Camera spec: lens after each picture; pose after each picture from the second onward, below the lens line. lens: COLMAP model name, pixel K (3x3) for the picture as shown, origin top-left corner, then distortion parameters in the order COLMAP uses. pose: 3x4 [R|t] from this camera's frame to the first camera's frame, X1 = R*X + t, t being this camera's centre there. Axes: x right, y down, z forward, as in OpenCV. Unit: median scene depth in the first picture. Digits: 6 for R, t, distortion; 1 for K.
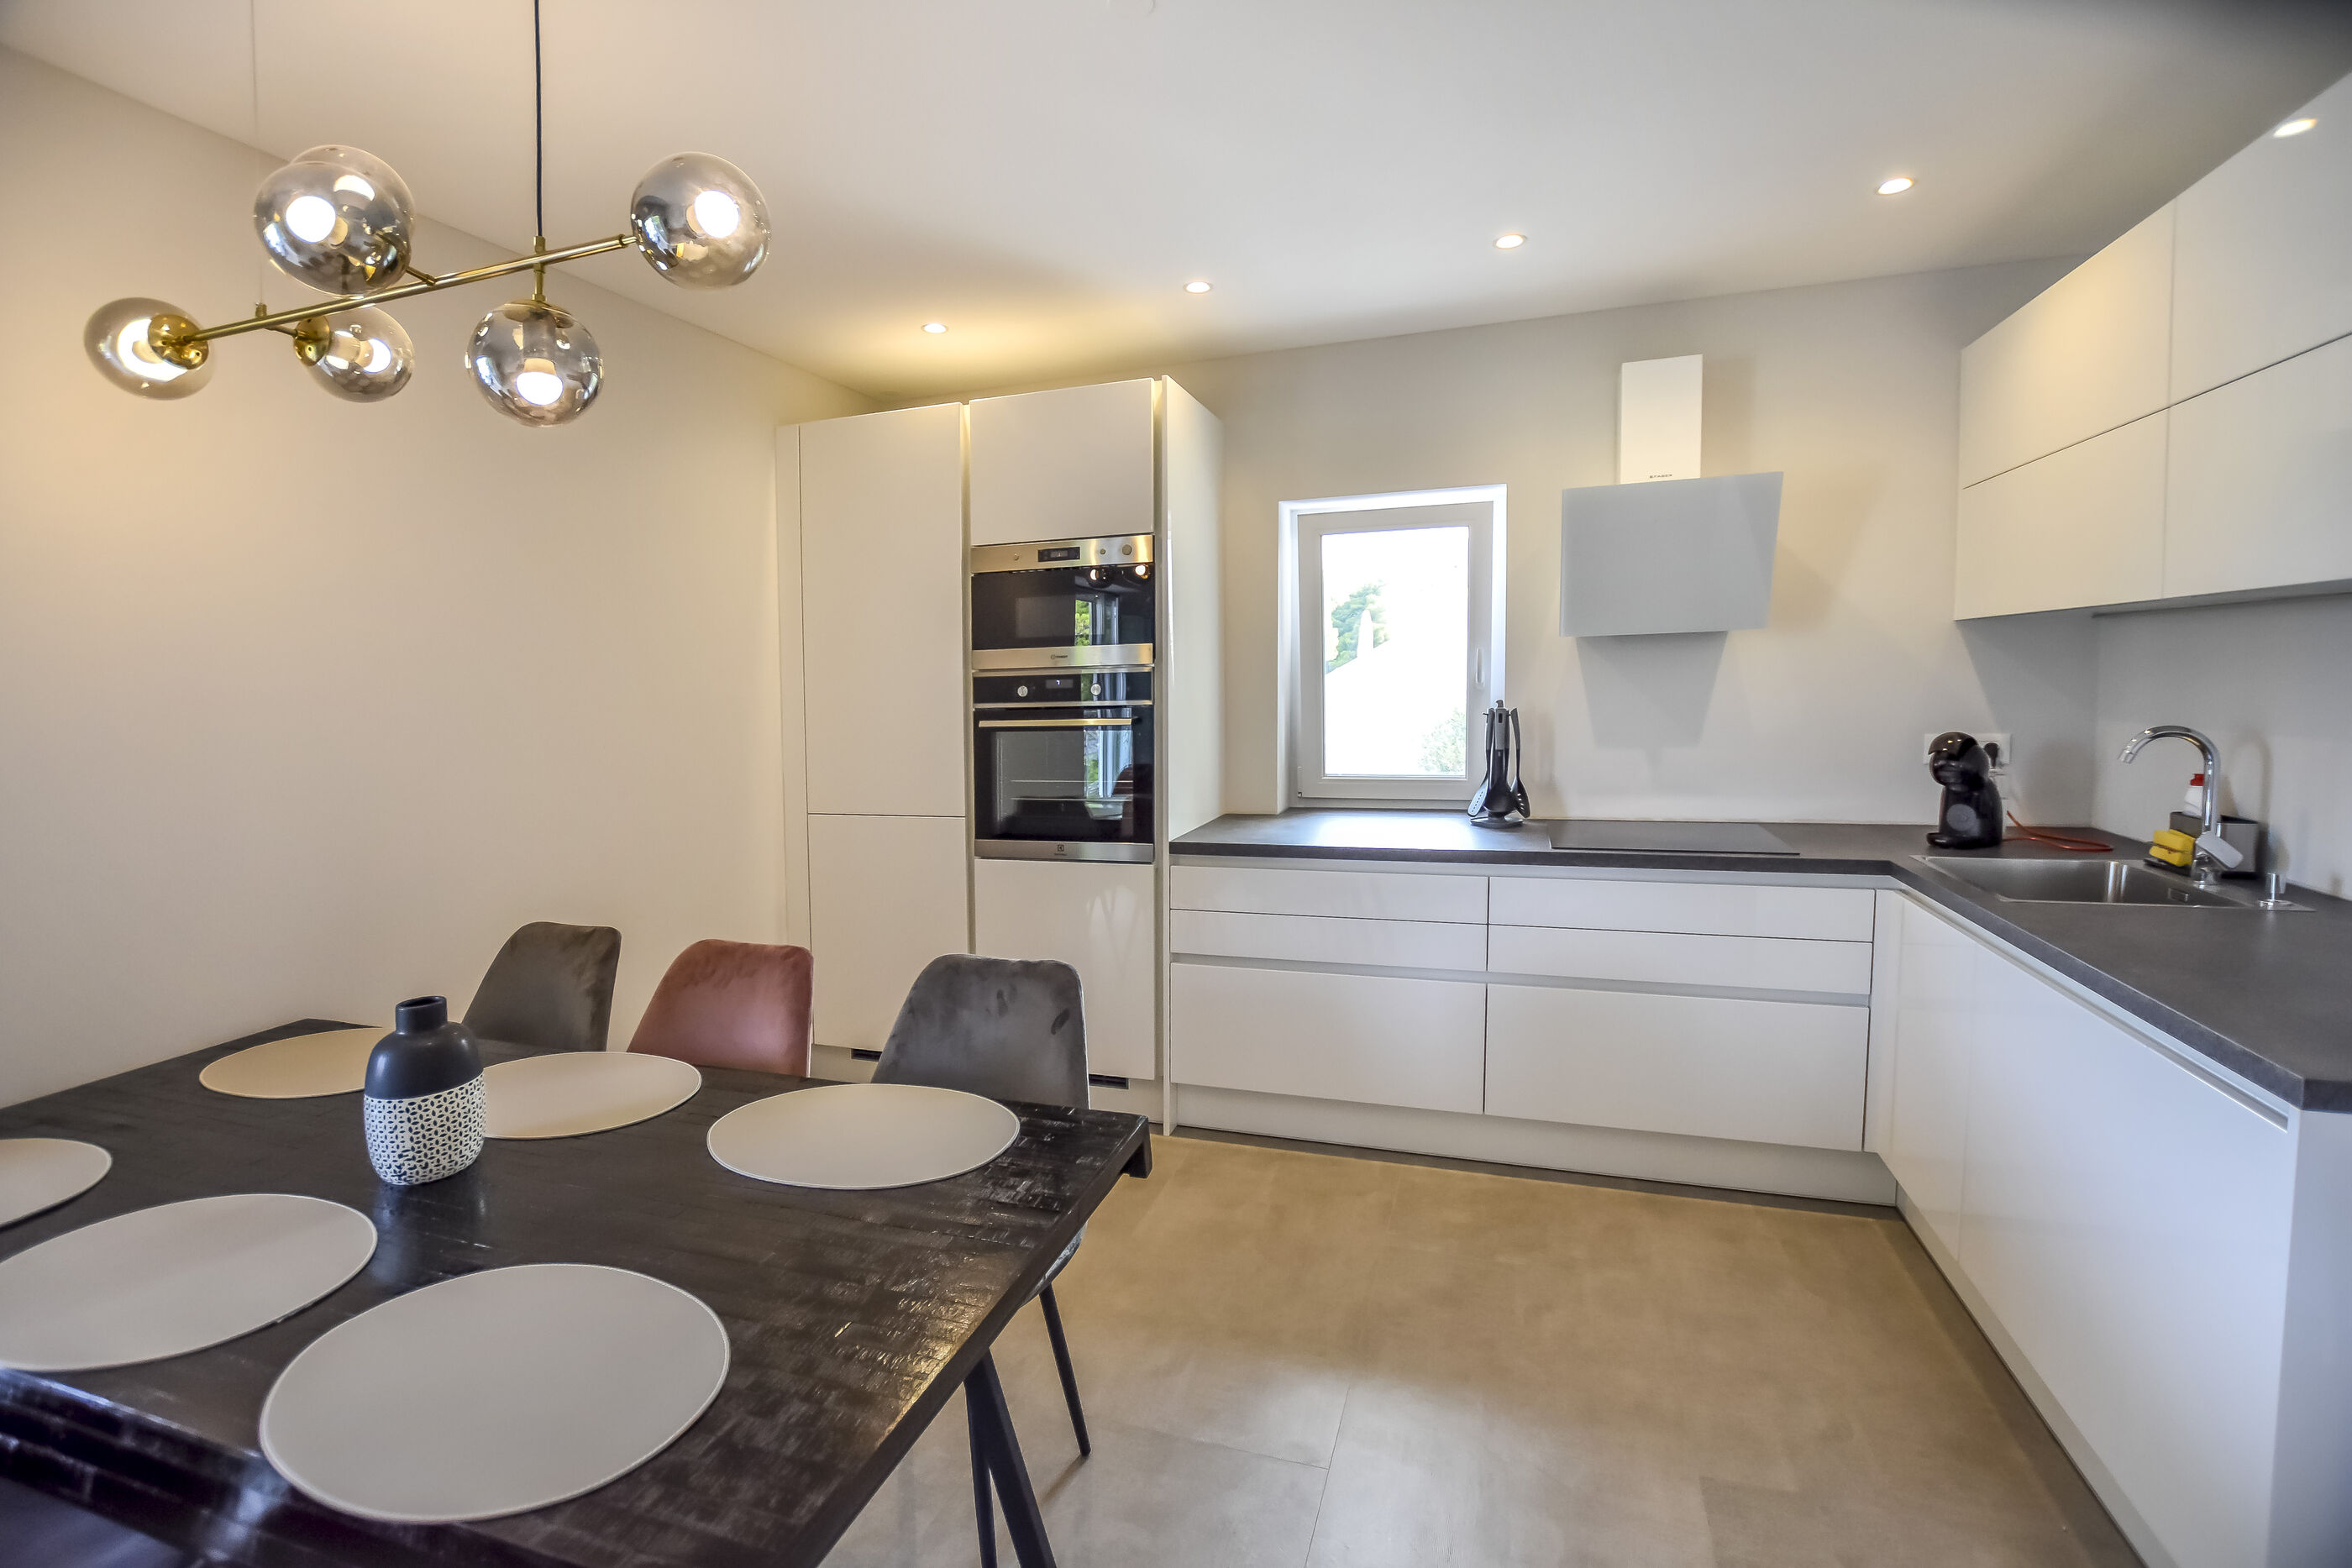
lens RADIAL K [[1060.2, 0, 1184.2], [0, 1060.2, 722.8], [0, 0, 1]] dist [-0.016931, 0.000500]
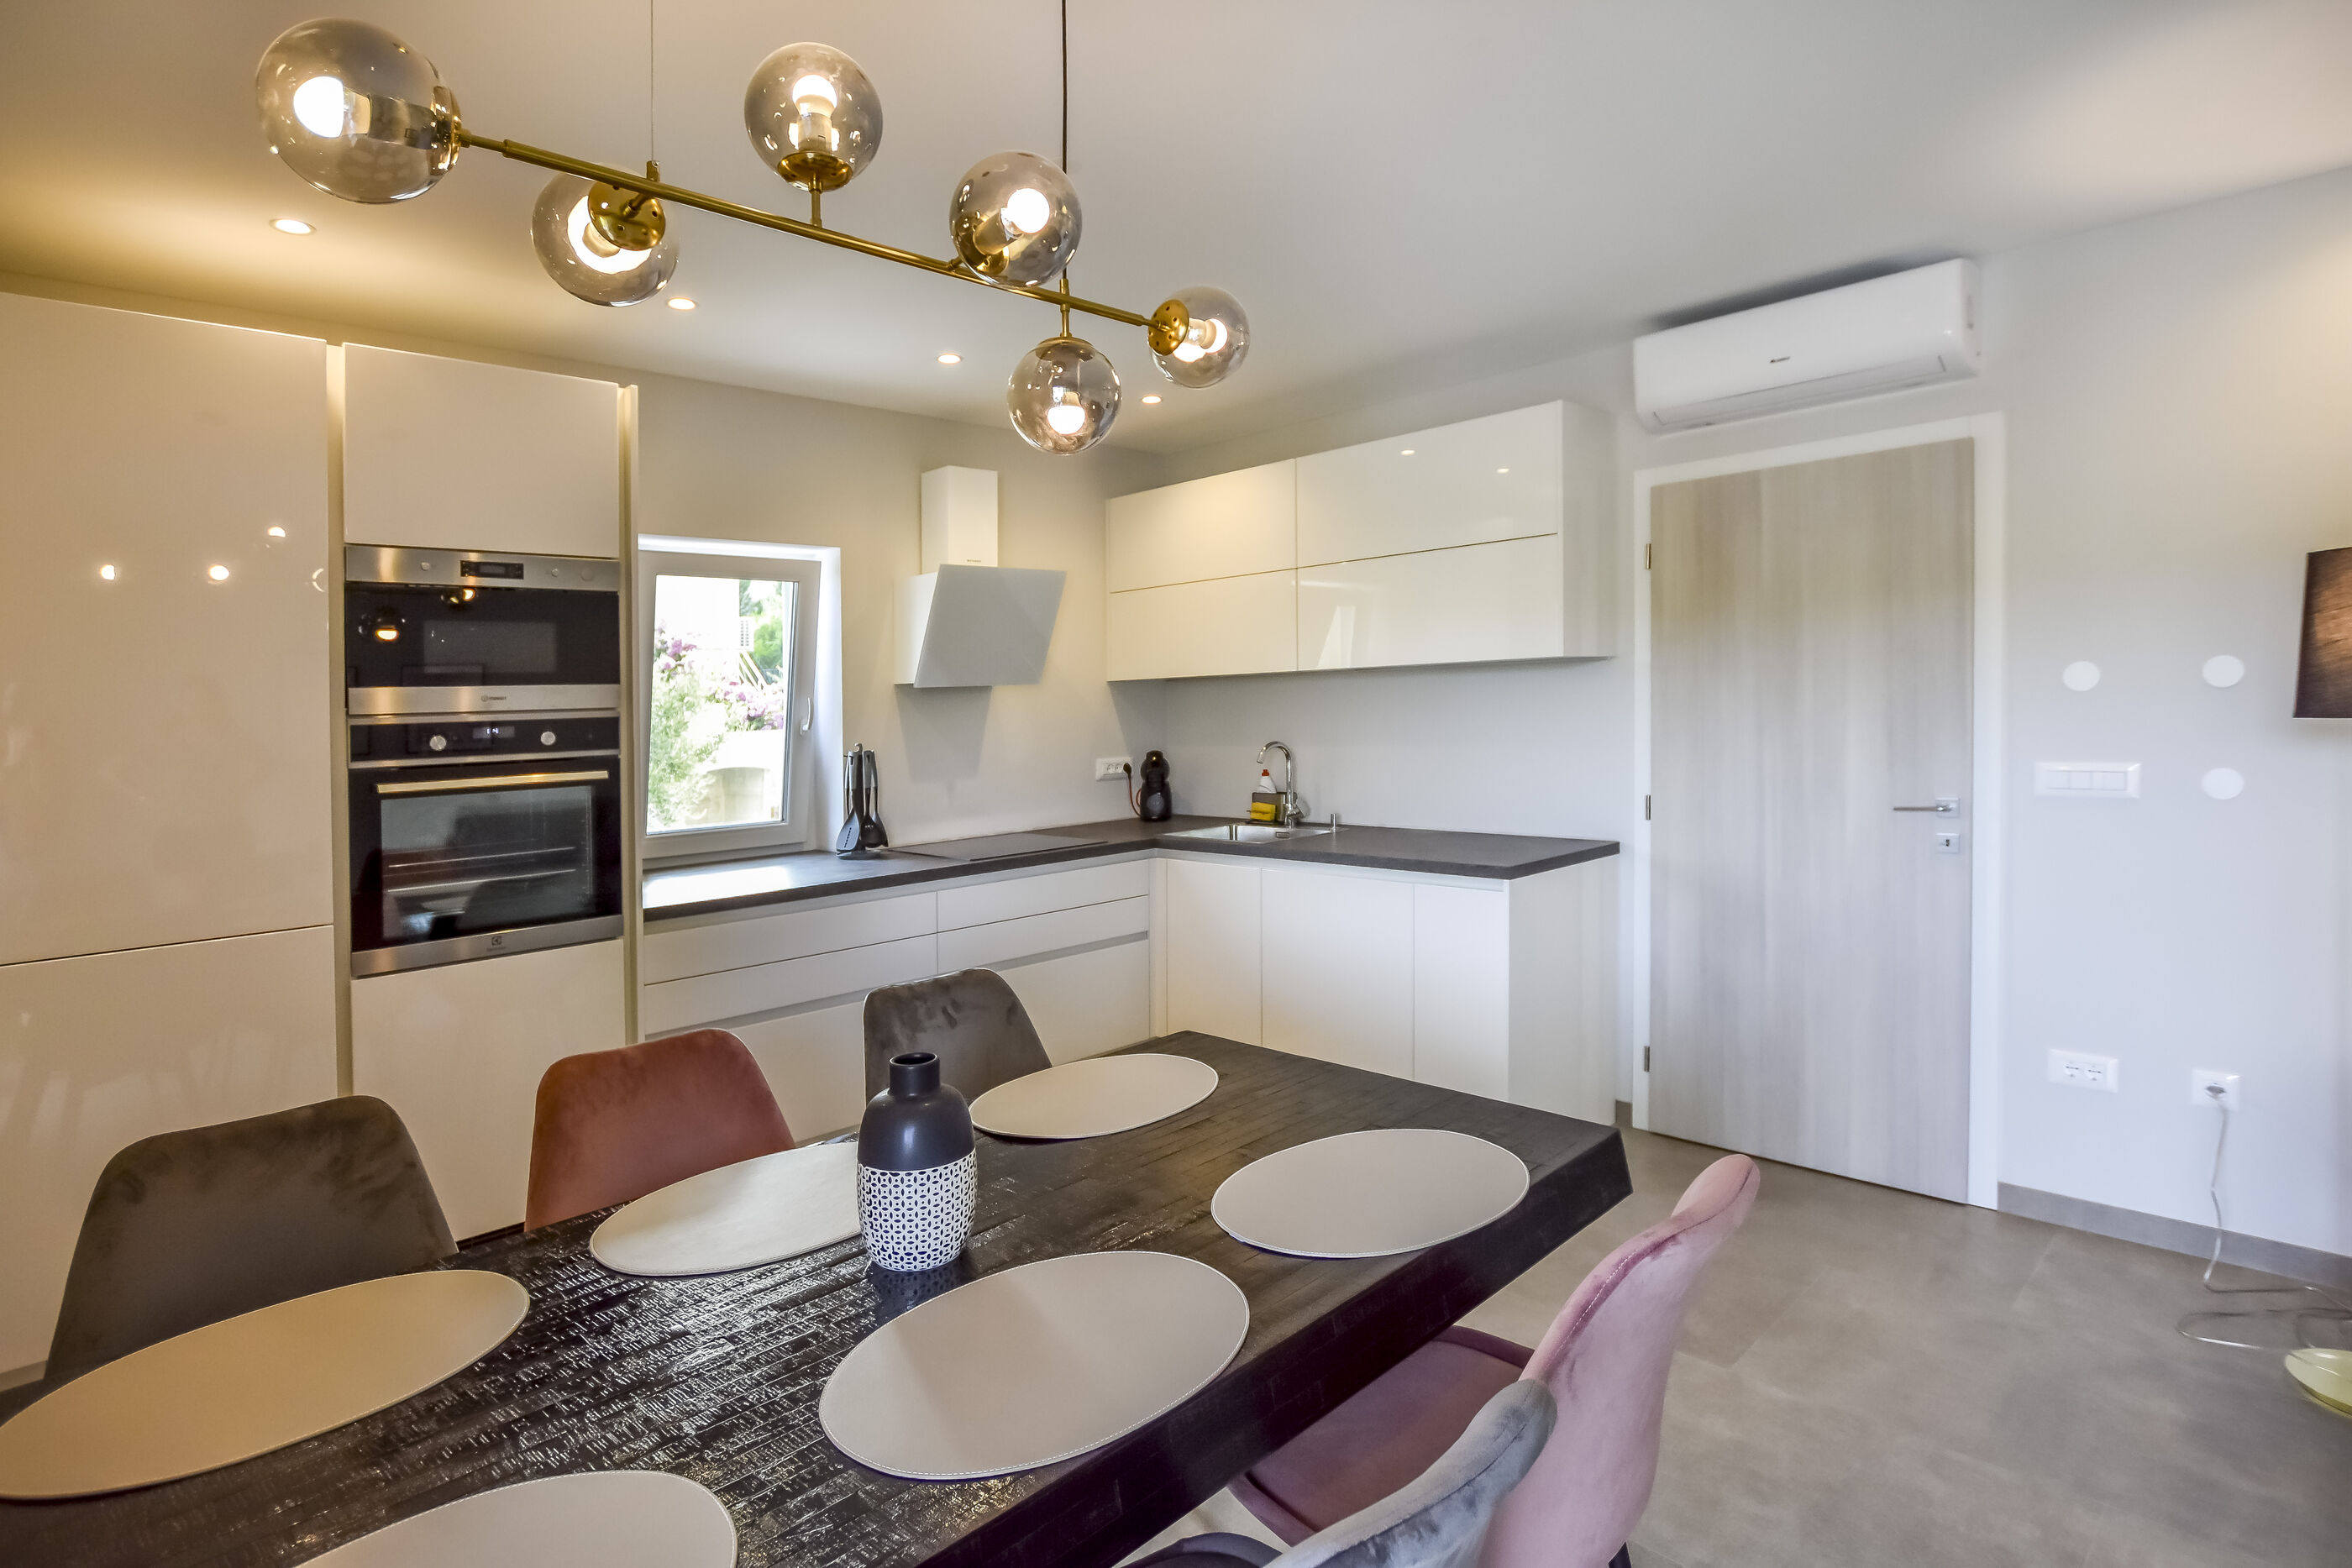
lens RADIAL K [[1178.6, 0, 1170.9], [0, 1178.6, 740.9], [0, 0, 1]] dist [-0.000706, 0.000050]
pose [[0.469427, -0.017878, 0.882790, -0.651337], [0.059935, 0.998134, -0.011656, 0.010068], [-0.880935, 0.058382, 0.469623, 0.141057]]
